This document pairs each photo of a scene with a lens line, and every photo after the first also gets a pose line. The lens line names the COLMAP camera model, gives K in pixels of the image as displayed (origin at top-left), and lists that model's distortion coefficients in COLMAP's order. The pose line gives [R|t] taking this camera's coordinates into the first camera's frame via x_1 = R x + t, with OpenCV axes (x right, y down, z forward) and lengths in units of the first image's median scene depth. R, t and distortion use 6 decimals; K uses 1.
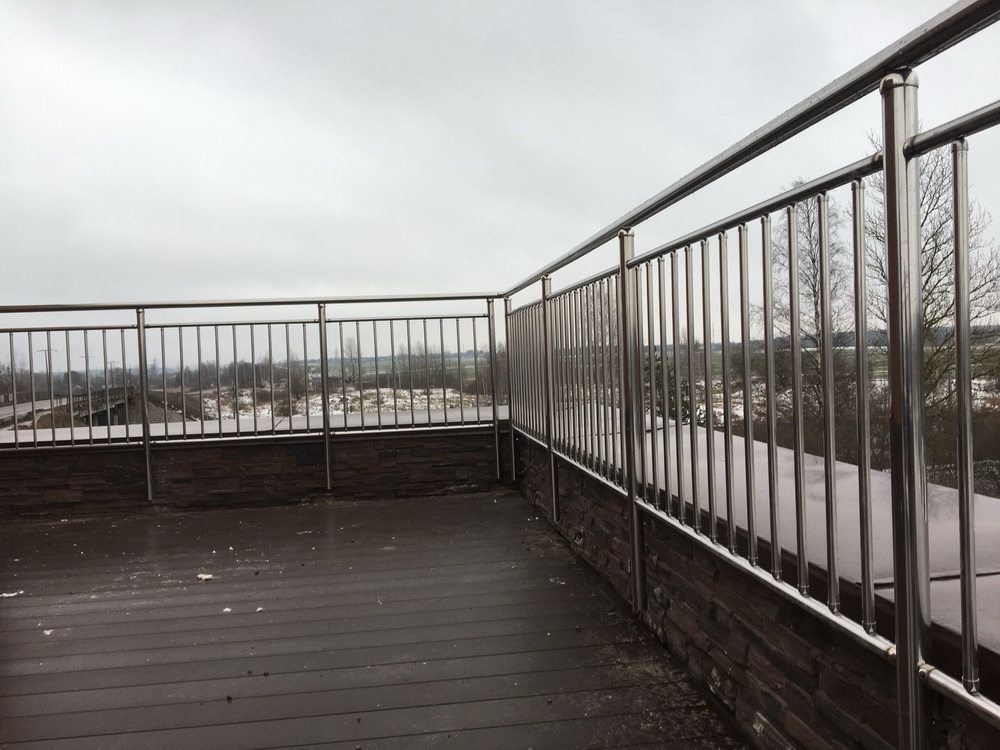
lens RADIAL K [[834.6, 0, 498.2], [0, 834.6, 373.2], [0, 0, 1]] dist [0.087899, -0.132071]
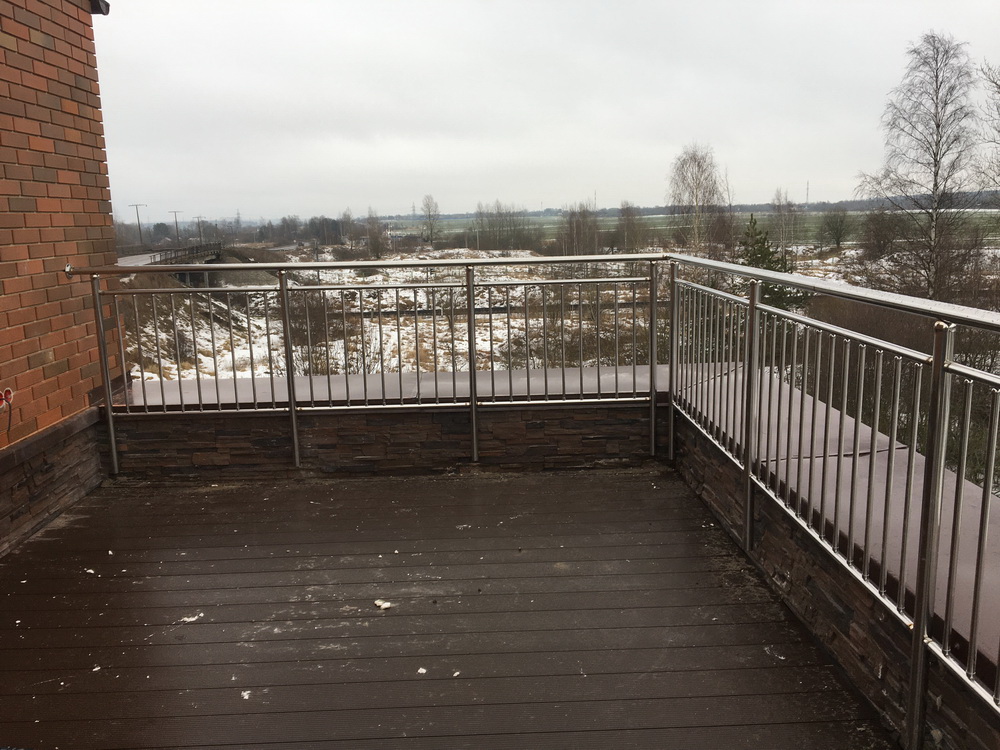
lens RADIAL K [[834.6, 0, 496.4], [0, 834.6, 375.9], [0, 0, 1]] dist [0.087899, -0.132071]
pose [[0.995506, 0.031712, -0.089226, -0.097570], [-0.016097, 0.985215, 0.170563, -0.123074], [0.093316, -0.168361, 0.981299, 0.081397]]
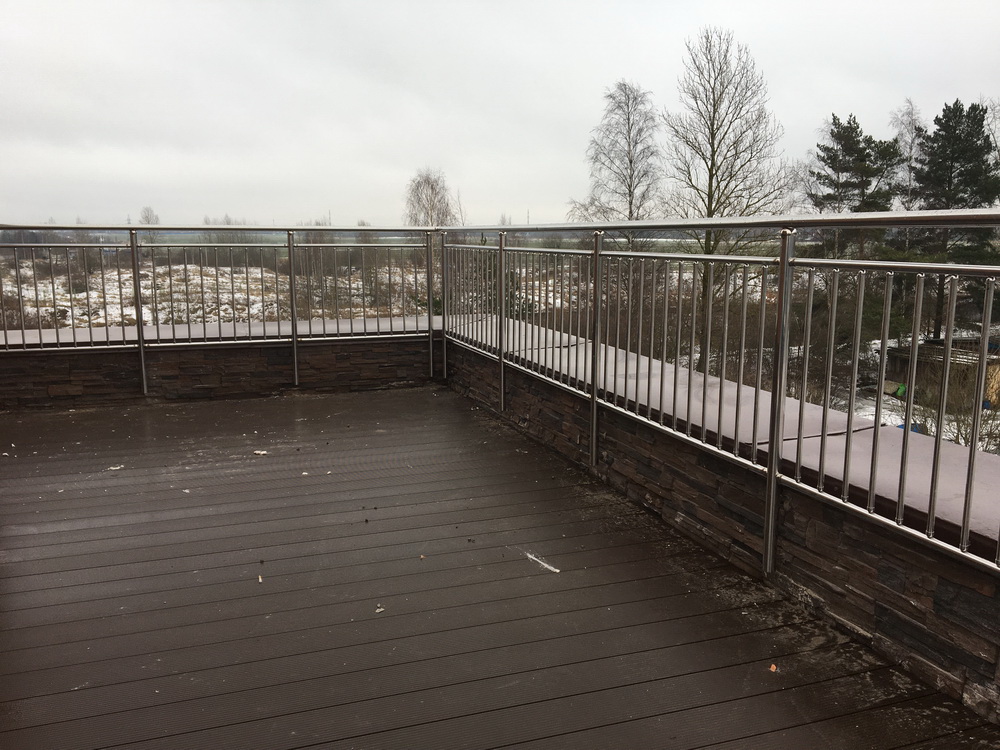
lens RADIAL K [[834.6, 0, 499.8], [0, 834.6, 374.7], [0, 0, 1]] dist [0.087899, -0.132071]
pose [[0.975465, 0.002075, 0.220145, -0.185693], [-0.033139, 0.989946, 0.137510, -0.056470], [-0.217646, -0.141432, 0.965726, -0.257425]]
